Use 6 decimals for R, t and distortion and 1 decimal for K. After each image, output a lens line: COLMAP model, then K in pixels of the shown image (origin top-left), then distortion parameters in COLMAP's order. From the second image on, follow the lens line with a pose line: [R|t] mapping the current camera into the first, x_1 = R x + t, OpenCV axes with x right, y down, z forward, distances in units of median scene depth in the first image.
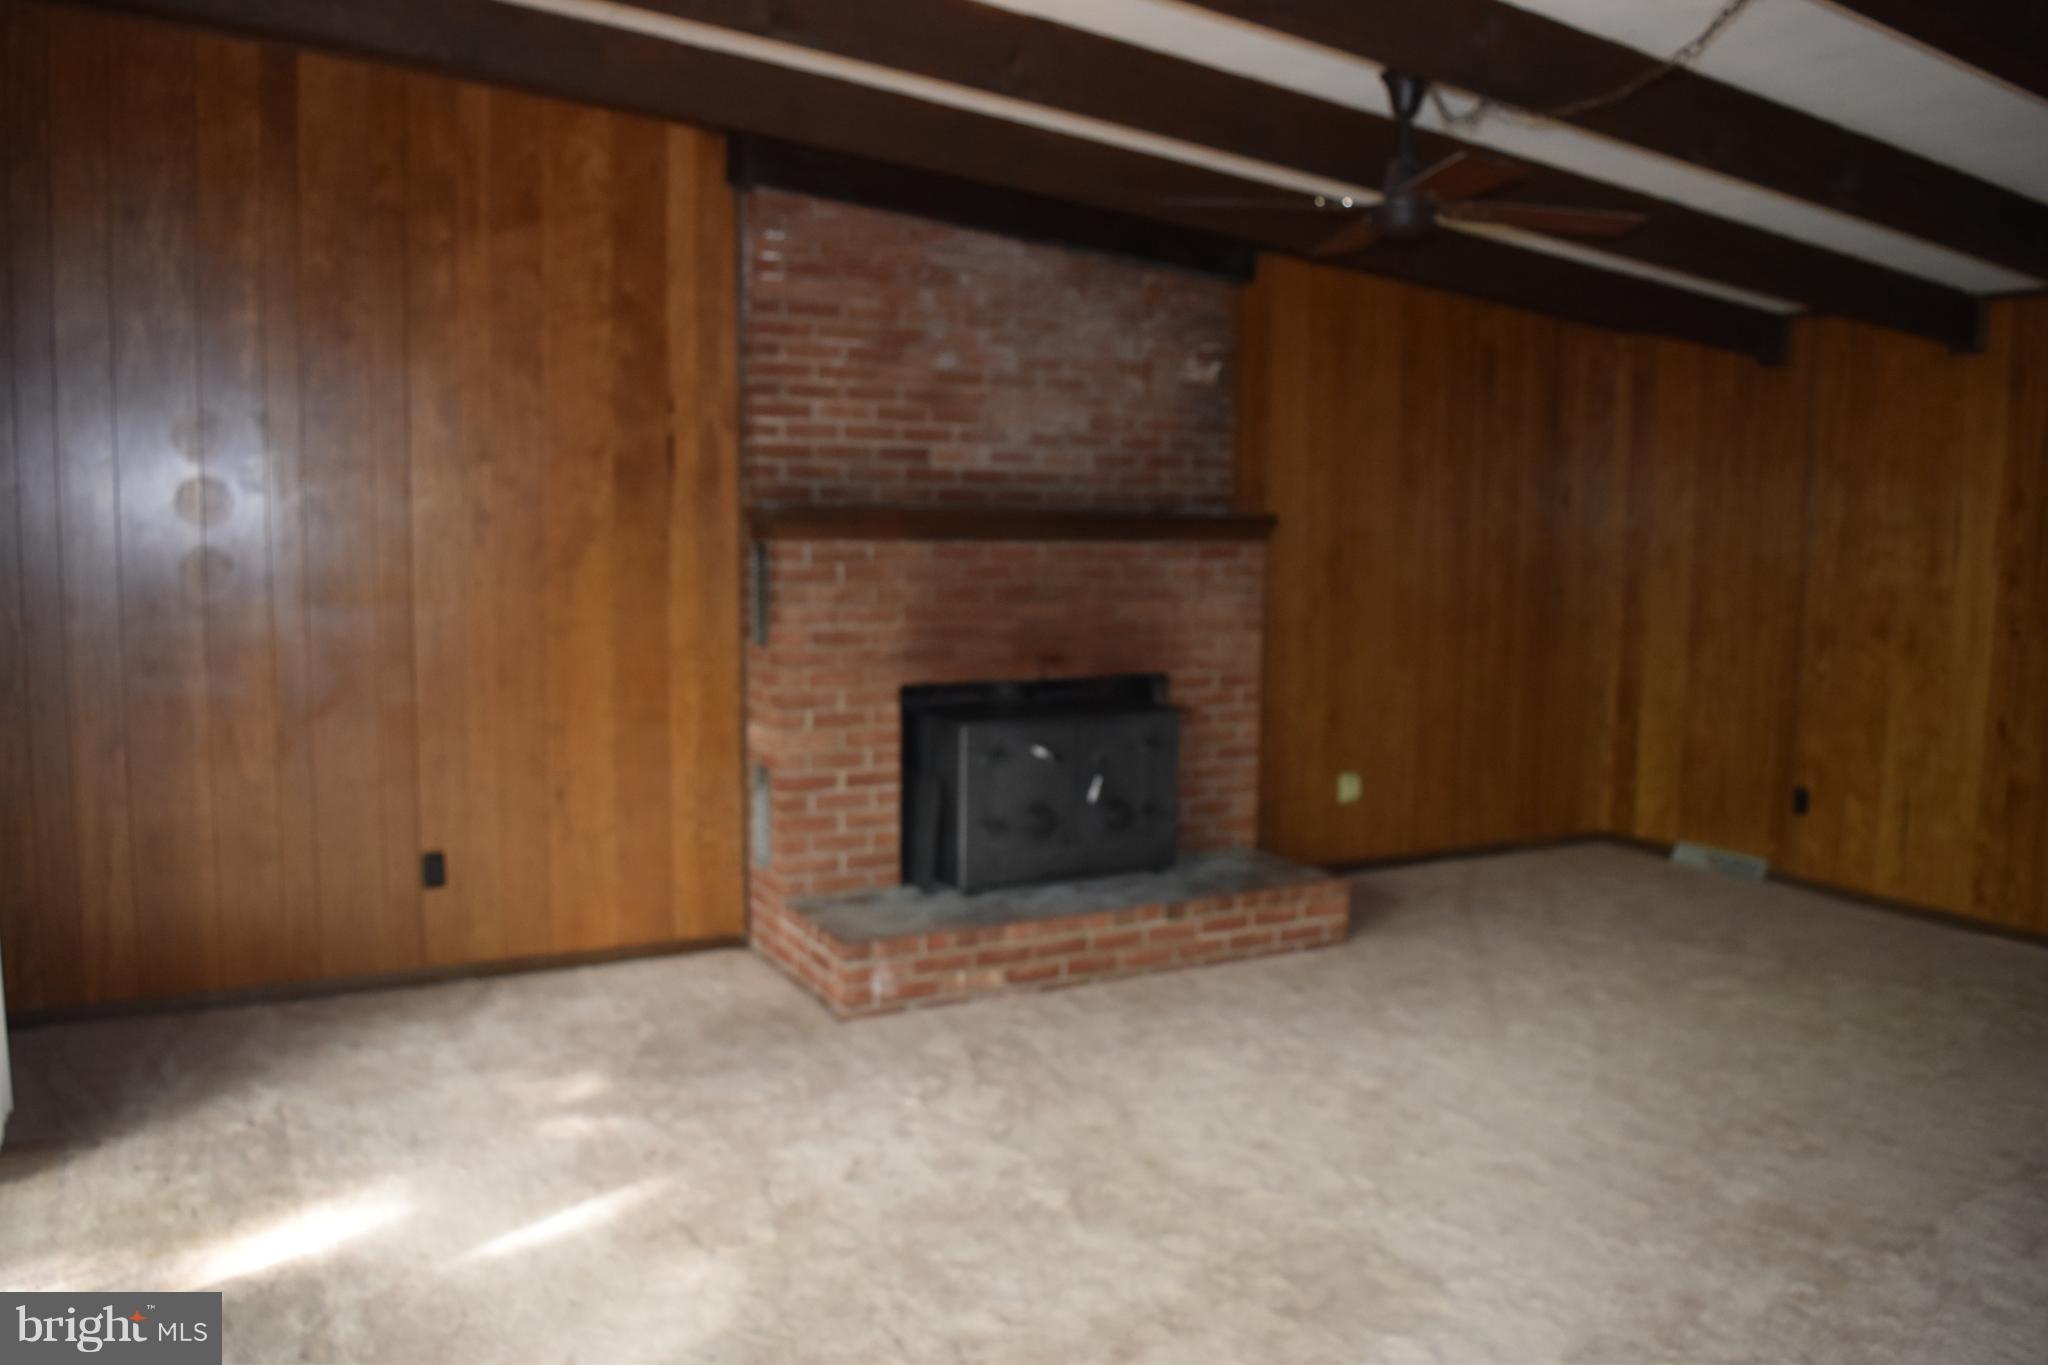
lens RADIAL K [[1571.9, 0, 1024.0], [0, 1571.9, 682.5], [0, 0, 1]] dist [-0.105776, 0.001544]
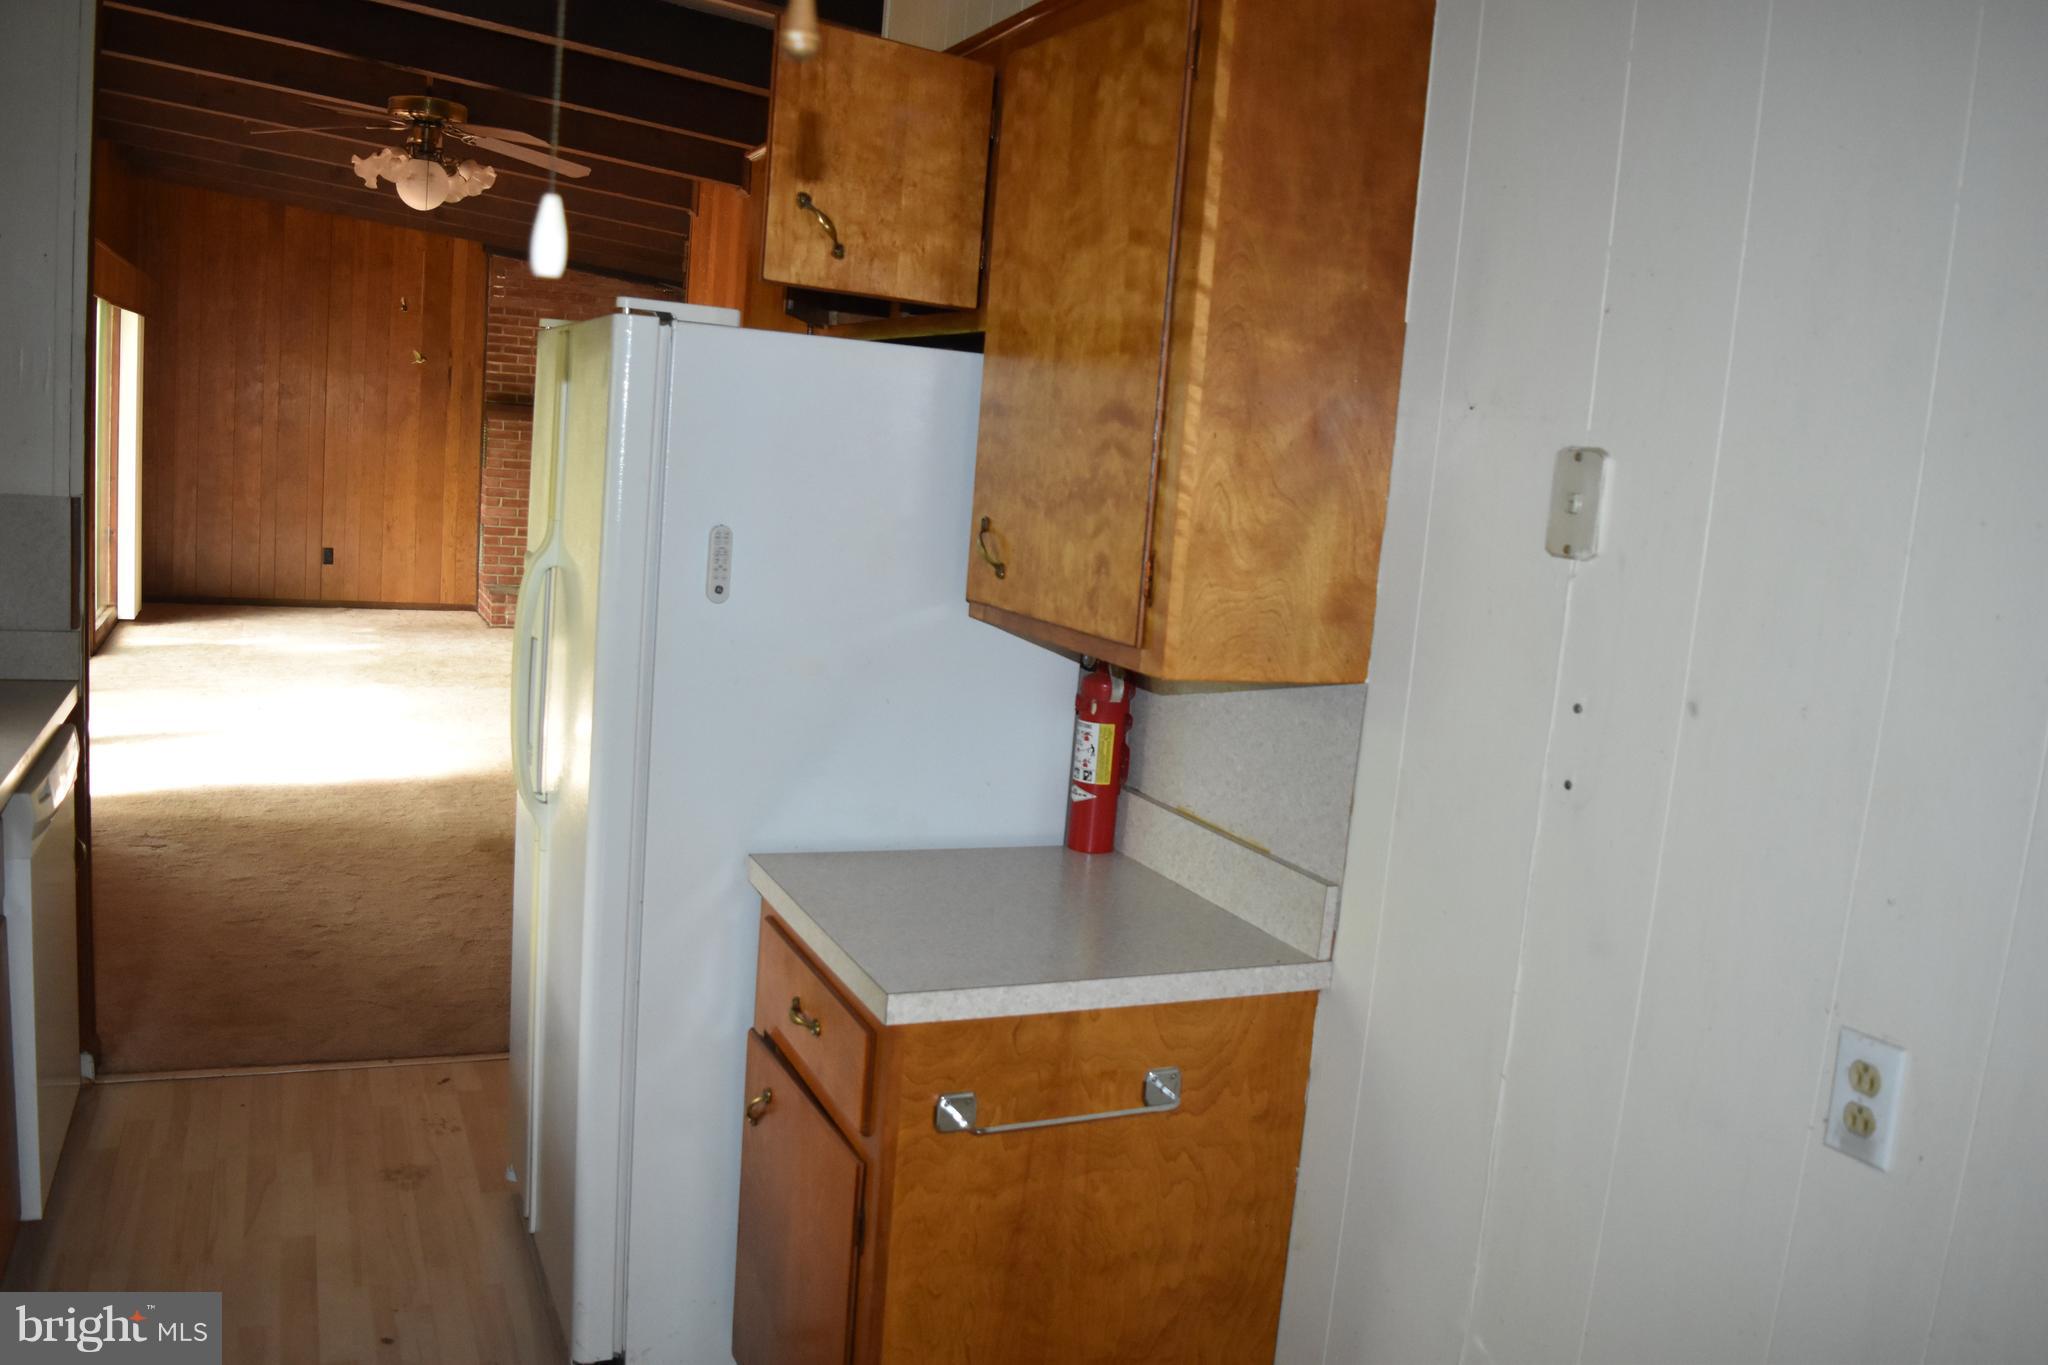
lens RADIAL K [[1571.9, 0, 1024.0], [0, 1571.9, 682.5], [0, 0, 1]] dist [-0.105776, 0.001544]
pose [[0.996181, 0.079447, -0.036225, 0.680030], [-0.077857, 0.996020, 0.043389, 0.123030], [0.039528, -0.040403, 0.998401, -1.125179]]
